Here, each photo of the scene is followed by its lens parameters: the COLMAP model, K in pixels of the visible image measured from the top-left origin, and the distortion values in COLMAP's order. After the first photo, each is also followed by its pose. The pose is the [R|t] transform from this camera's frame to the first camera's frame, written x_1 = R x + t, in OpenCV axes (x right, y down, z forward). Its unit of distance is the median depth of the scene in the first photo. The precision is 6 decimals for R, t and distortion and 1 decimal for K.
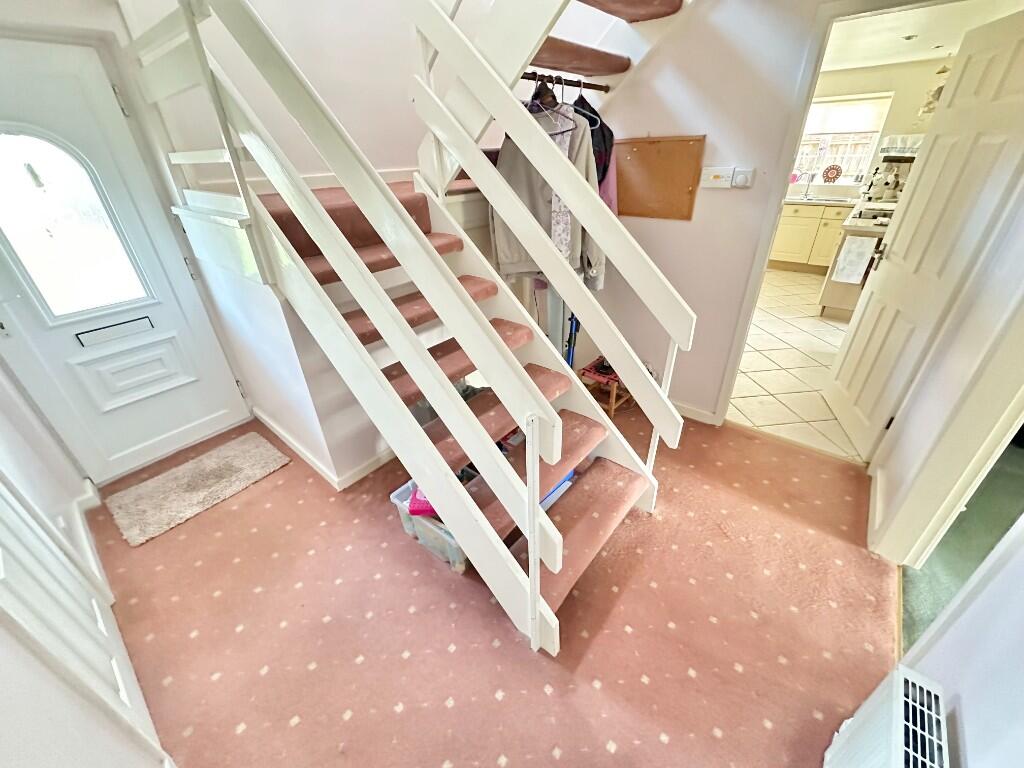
lens RADIAL K [[408.6, 0, 517.7], [0, 408.6, 381.9], [0, 0, 1]] dist [-0.002153, 0.000721]
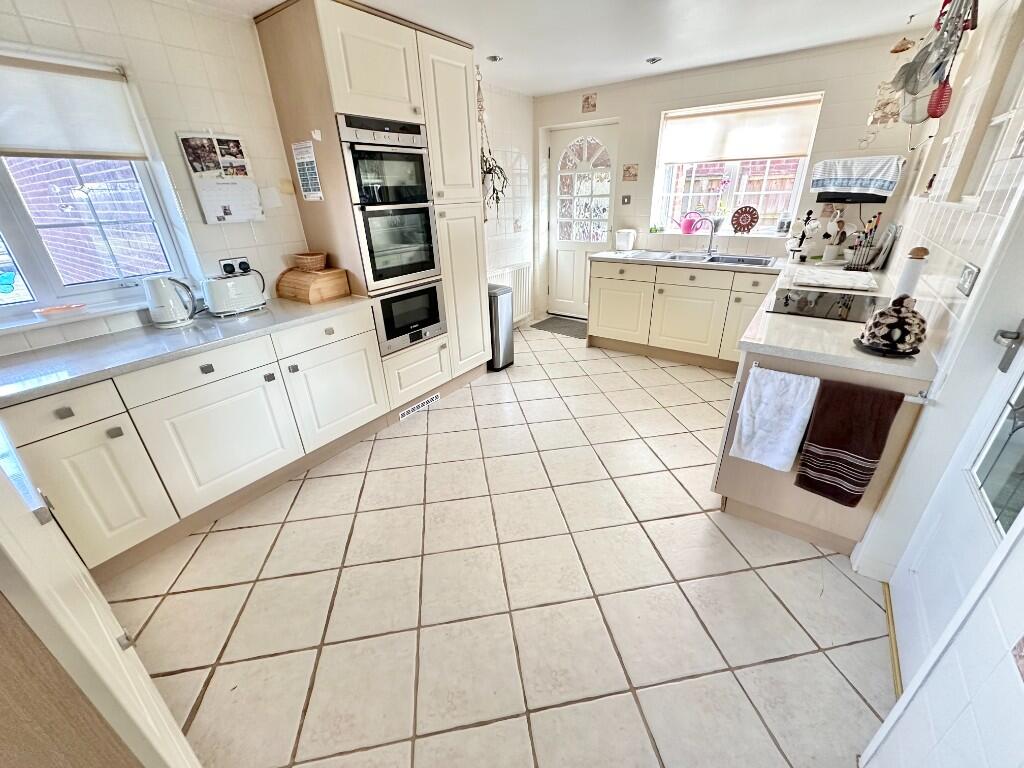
lens RADIAL K [[408.6, 0, 511.3], [0, 408.6, 382.1], [0, 0, 1]] dist [-0.002153, 0.000721]
pose [[0.998100, -0.032545, 0.052311, 0.392560], [0.036426, 0.996517, -0.075020, -0.238131], [-0.049687, 0.076783, 0.995809, 0.429966]]
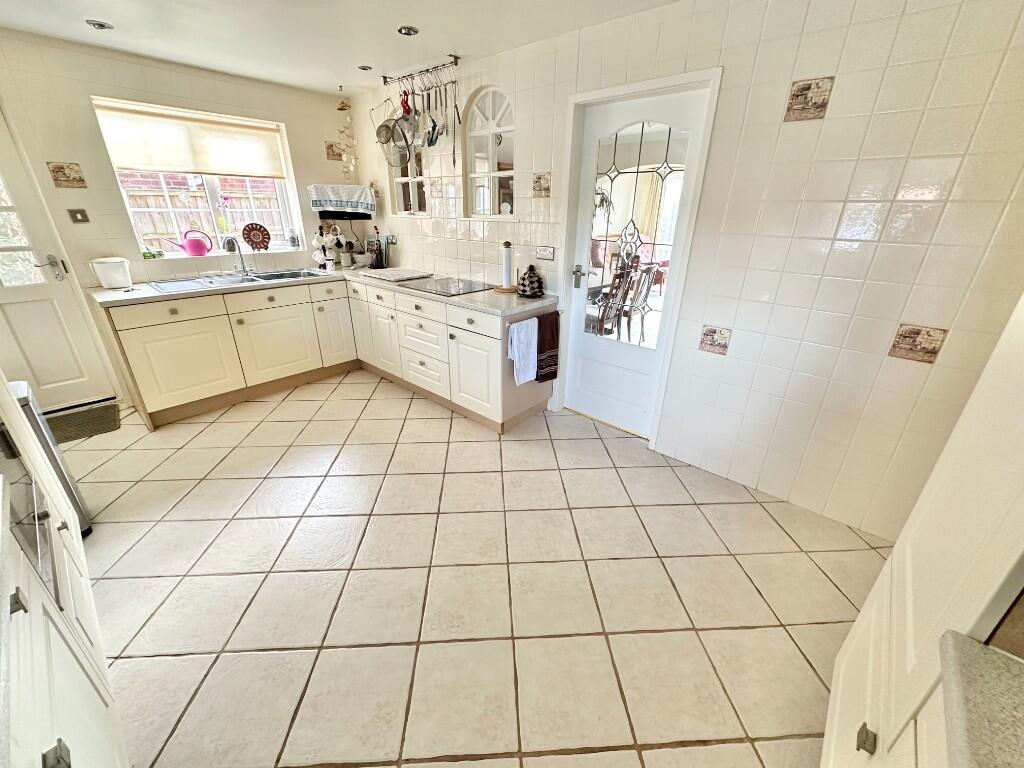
lens RADIAL K [[408.6, 0, 511.7], [0, 408.6, 382.8], [0, 0, 1]] dist [-0.002153, 0.000721]
pose [[0.047032, -0.375869, 0.925479, 0.121372], [0.474393, 0.823756, 0.310447, -0.361510], [-0.879056, 0.424440, 0.217052, 0.664902]]
